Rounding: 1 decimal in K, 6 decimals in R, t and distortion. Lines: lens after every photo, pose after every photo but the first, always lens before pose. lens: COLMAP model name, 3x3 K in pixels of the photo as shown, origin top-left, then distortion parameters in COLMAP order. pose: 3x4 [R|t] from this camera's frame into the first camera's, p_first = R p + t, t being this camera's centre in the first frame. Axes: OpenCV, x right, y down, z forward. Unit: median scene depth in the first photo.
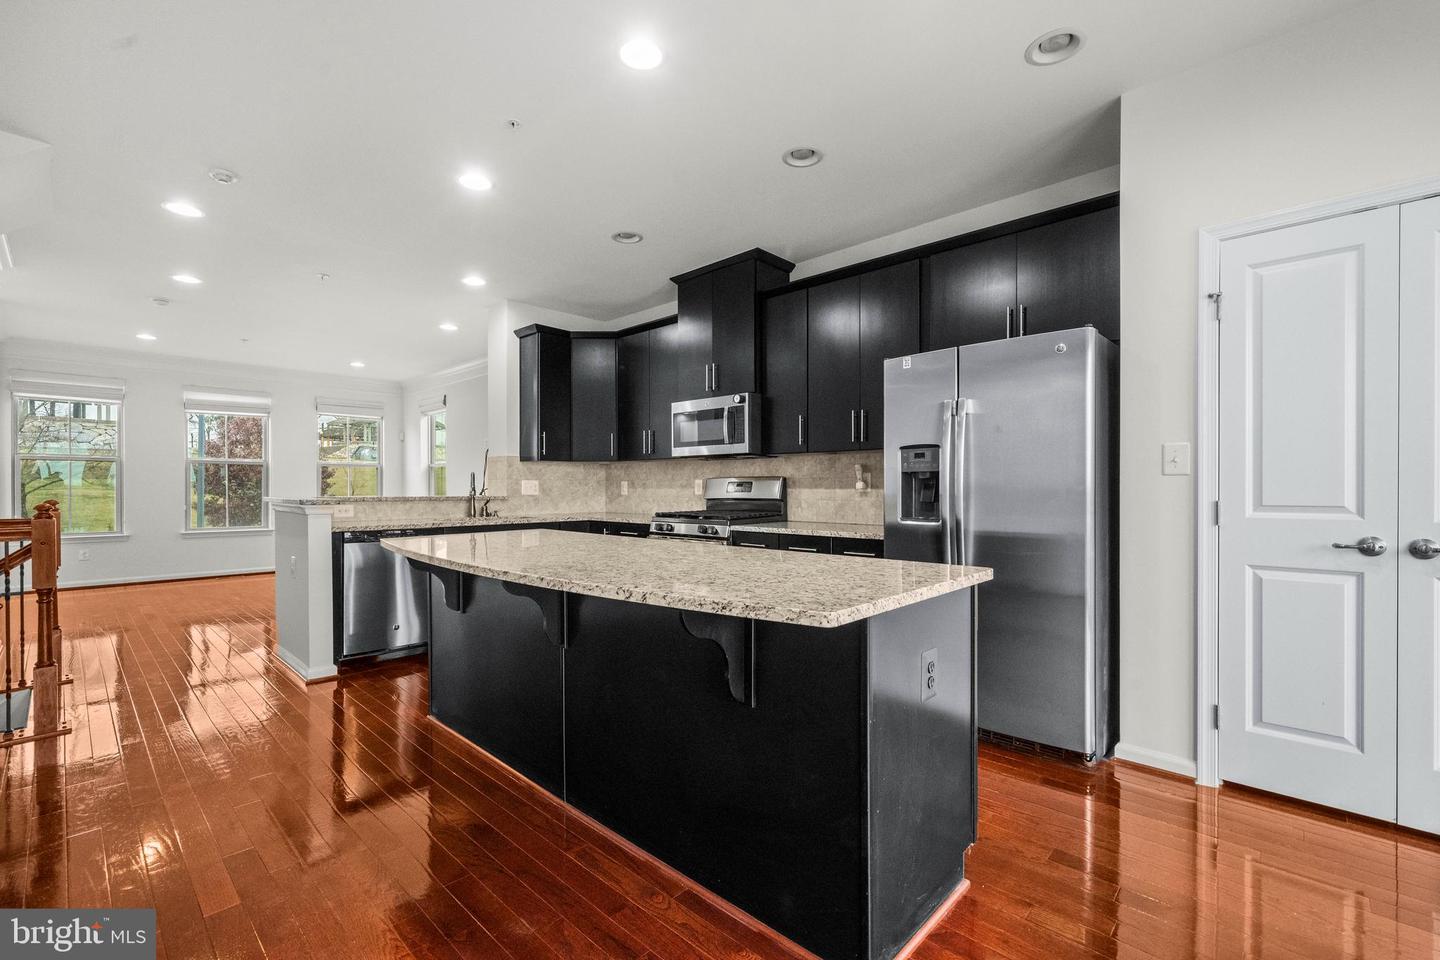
lens RADIAL K [[623.0, 0, 715.6], [0, 623.0, 488.8], [0, 0, 1]] dist [0.001761, 0.000200]
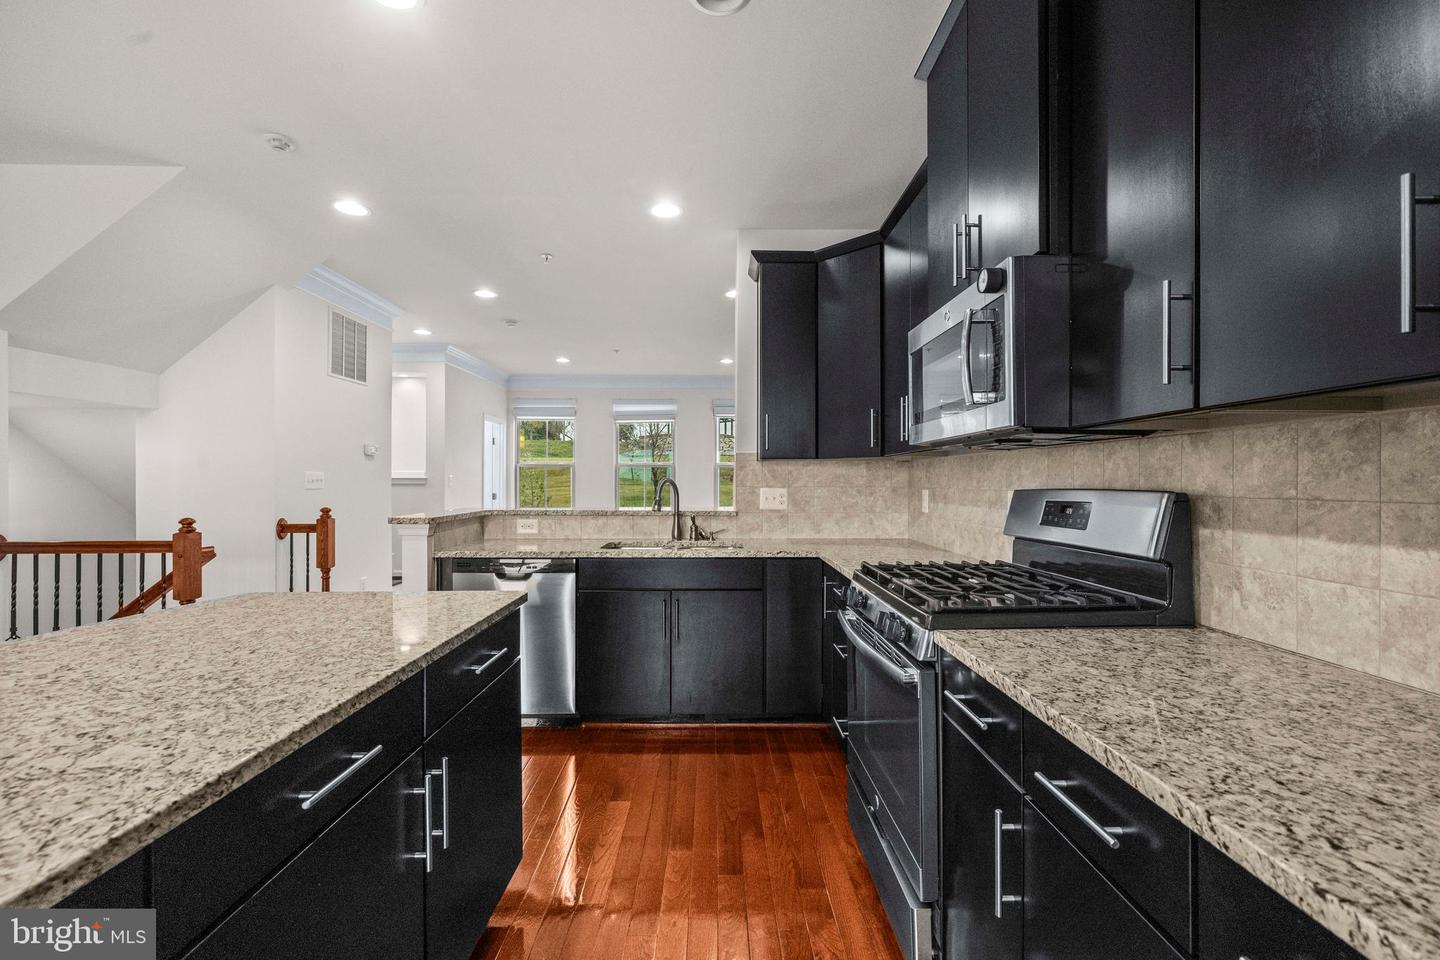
lens RADIAL K [[619.1, 0, 720.0], [0, 619.1, 480.0], [0, 0, 1]] dist [0.000293, -0.000009]
pose [[0.697494, -0.000741, -0.716591, 0.187571], [-0.003418, 0.999985, -0.004361, -0.024869], [0.716583, 0.005491, 0.697480, 0.635215]]
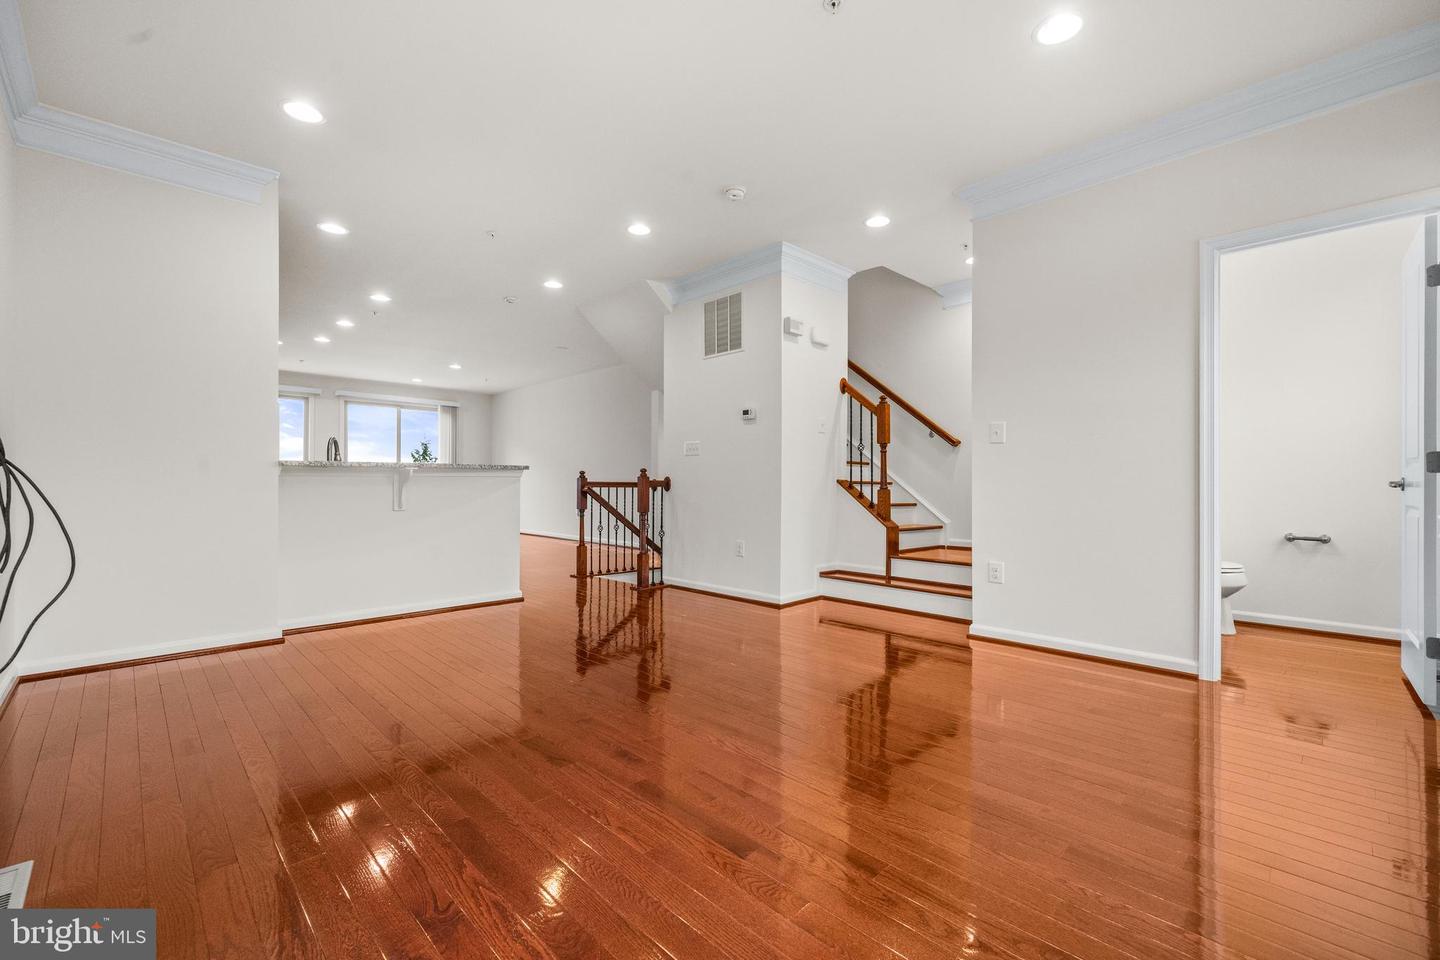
lens RADIAL K [[600.6, 0, 720.0], [0, 600.6, 480.0], [0, 0, 1]] dist [-0.001078, -0.000311]
pose [[-0.999297, -0.000754, 0.037471, -1.154602], [-0.000633, 0.999995, 0.003230, 0.031678], [-0.037473, 0.003204, -0.999293, 2.138584]]
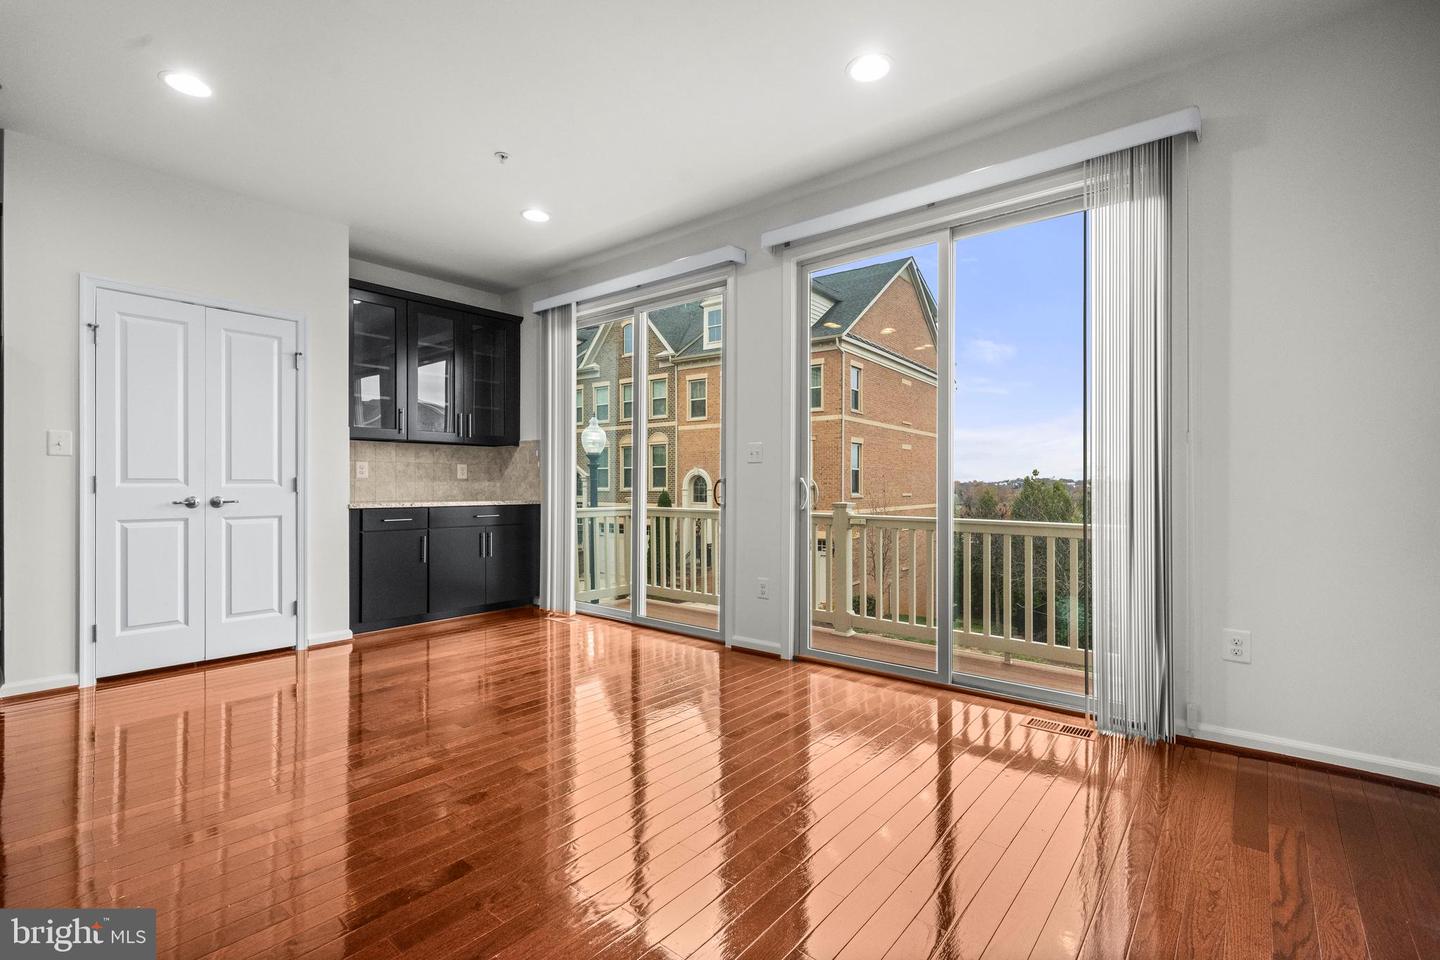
lens RADIAL K [[652.6, 0, 717.6], [0, 652.6, 486.1], [0, 0, 1]] dist [0.001061, 0.000323]
pose [[-0.067479, -0.000570, 0.997721, -0.404221], [0.003897, 0.999992, 0.000835, 0.025927], [-0.997713, 0.003944, -0.067476, -0.150770]]
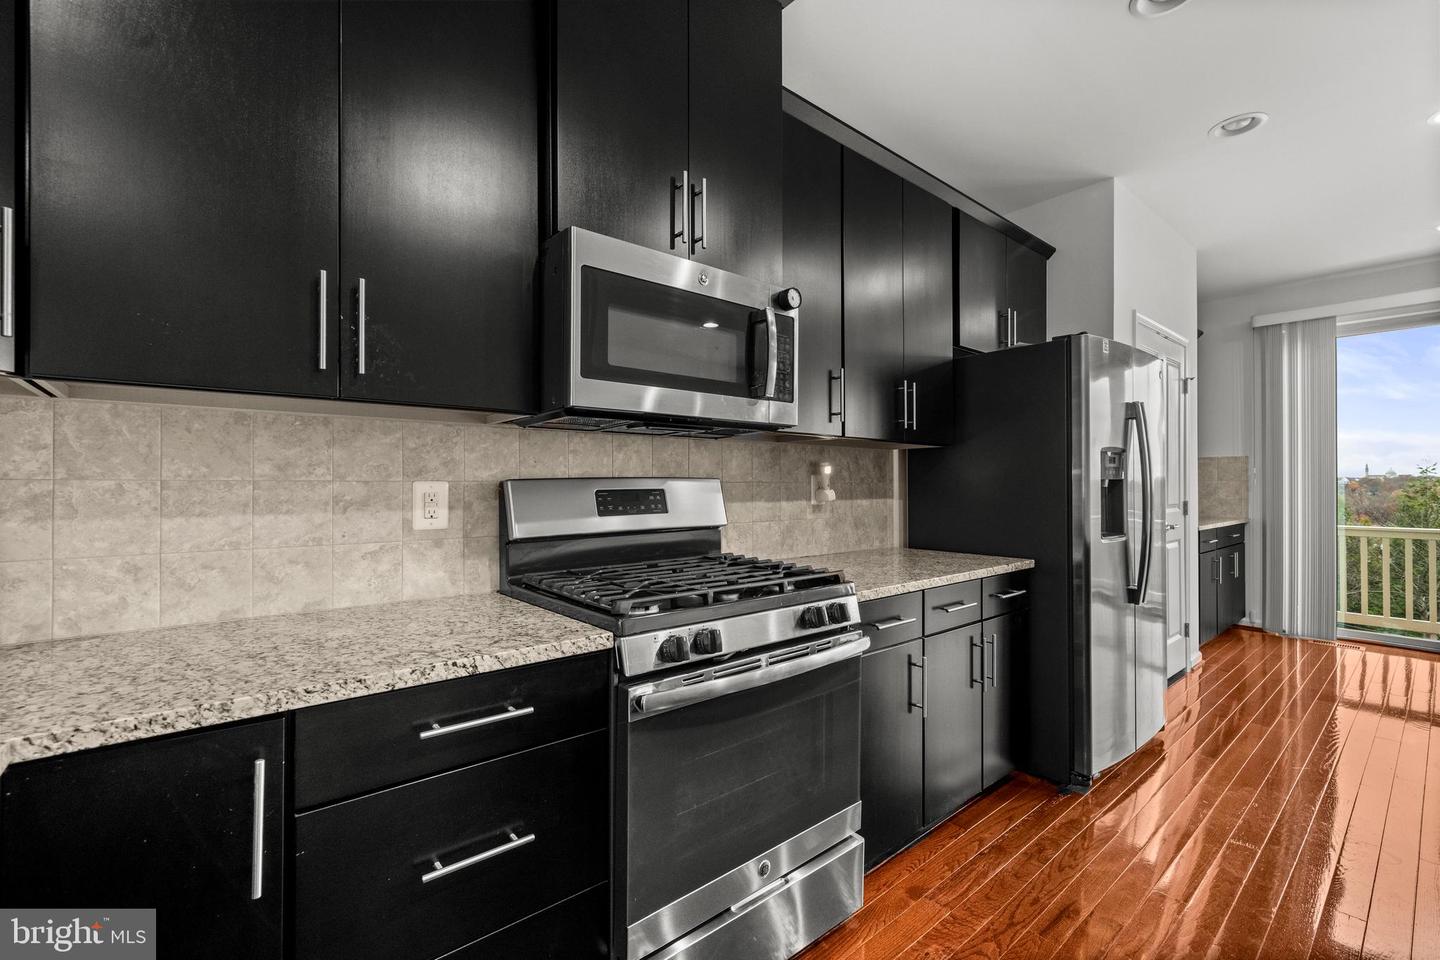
lens RADIAL K [[619.1, 0, 713.5], [0, 619.1, 482.2], [0, 0, 1]] dist [0.005918, 0.000005]
pose [[0.120269, 0.005424, 0.992726, -0.397388], [0.005341, 0.999967, -0.006111, -0.014652], [-0.992727, 0.006037, 0.120236, 1.004533]]
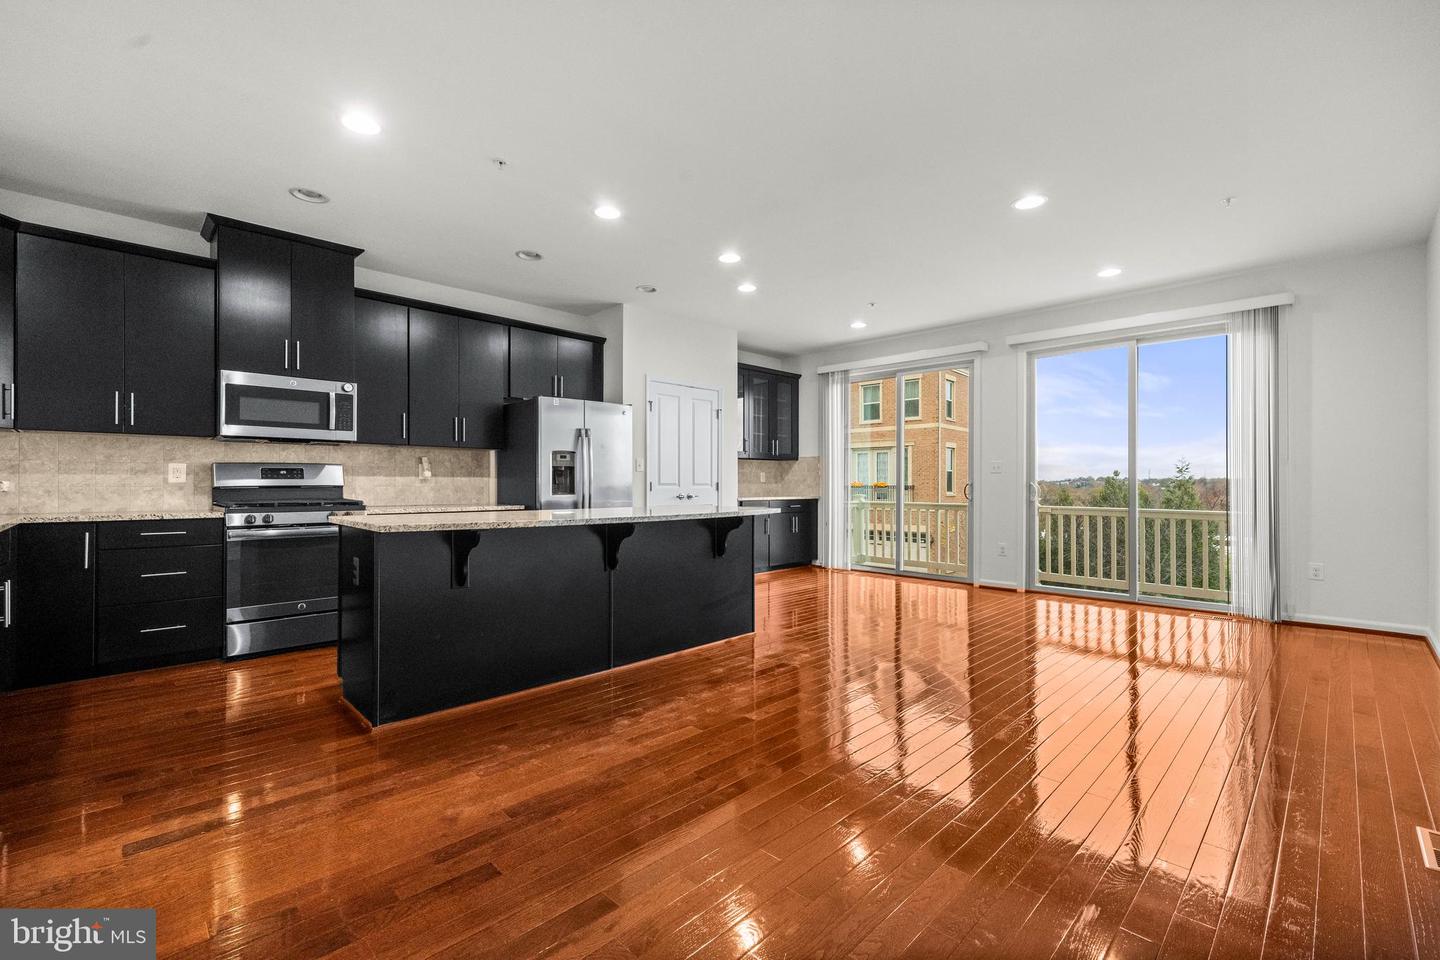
lens RADIAL K [[619.1, 0, 720.0], [0, 619.1, 480.0], [0, 0, 1]] dist [0.000293, -0.000009]
pose [[0.027441, 0.007924, 0.999592, -0.967789], [0.004164, 0.999959, -0.008041, 0.018788], [-0.999615, 0.004383, 0.027407, 0.361230]]
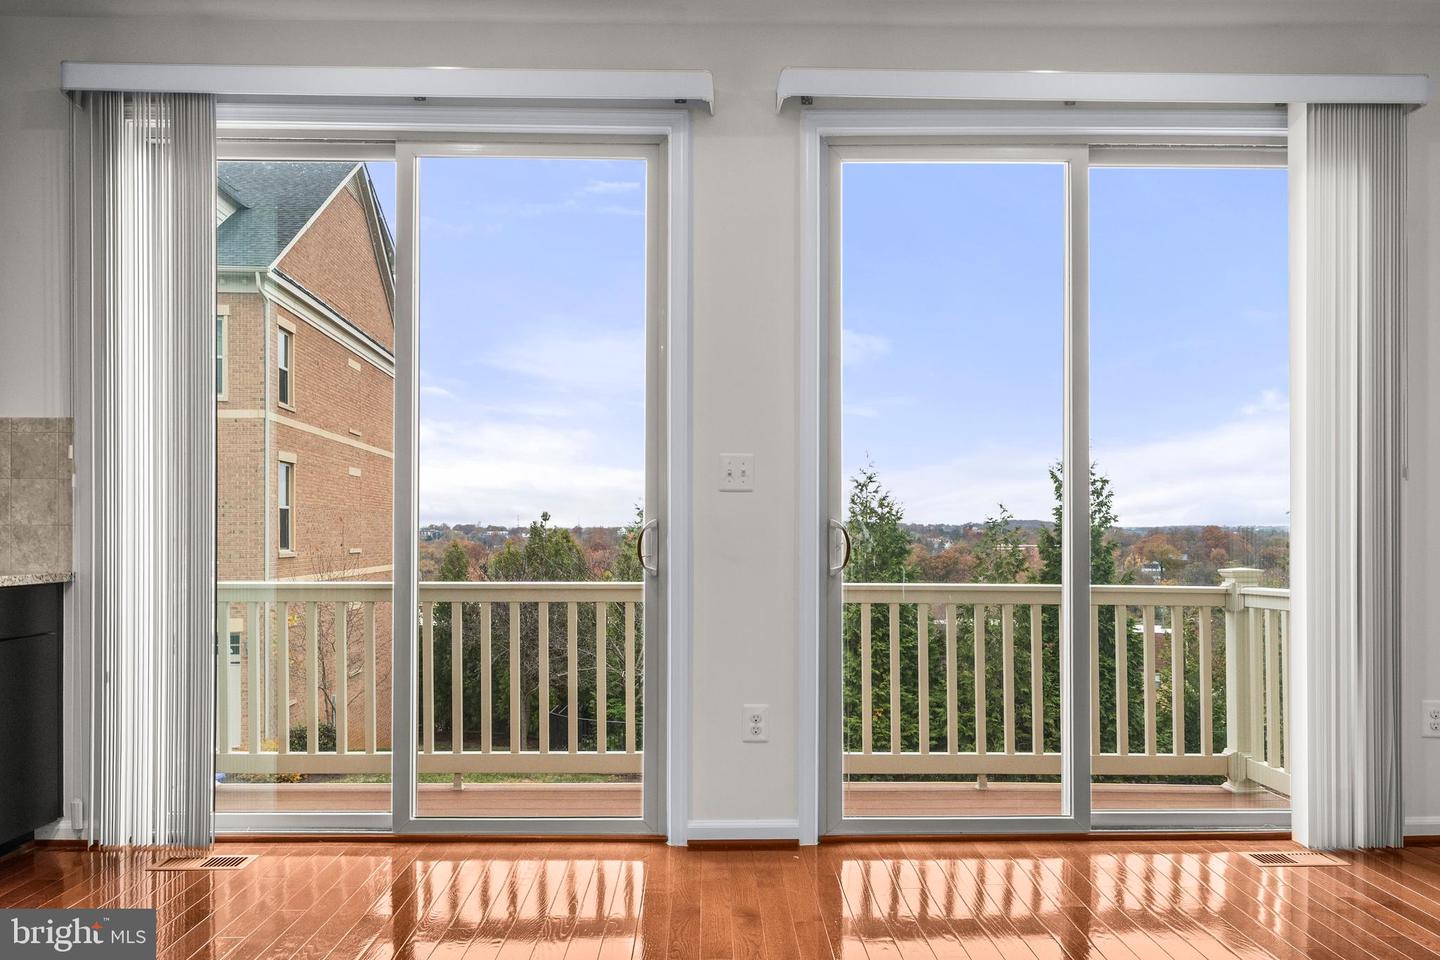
lens RADIAL K [[1009.2, 0, 716.3], [0, 1009.2, 529.3], [0, 0, 1]] dist [0.002816, -0.001305]
pose [[-0.698874, 0.001610, 0.715243, -0.002633], [0.004883, 0.999985, 0.002521, 0.020765], [-0.715229, 0.005254, -0.698871, 0.303365]]
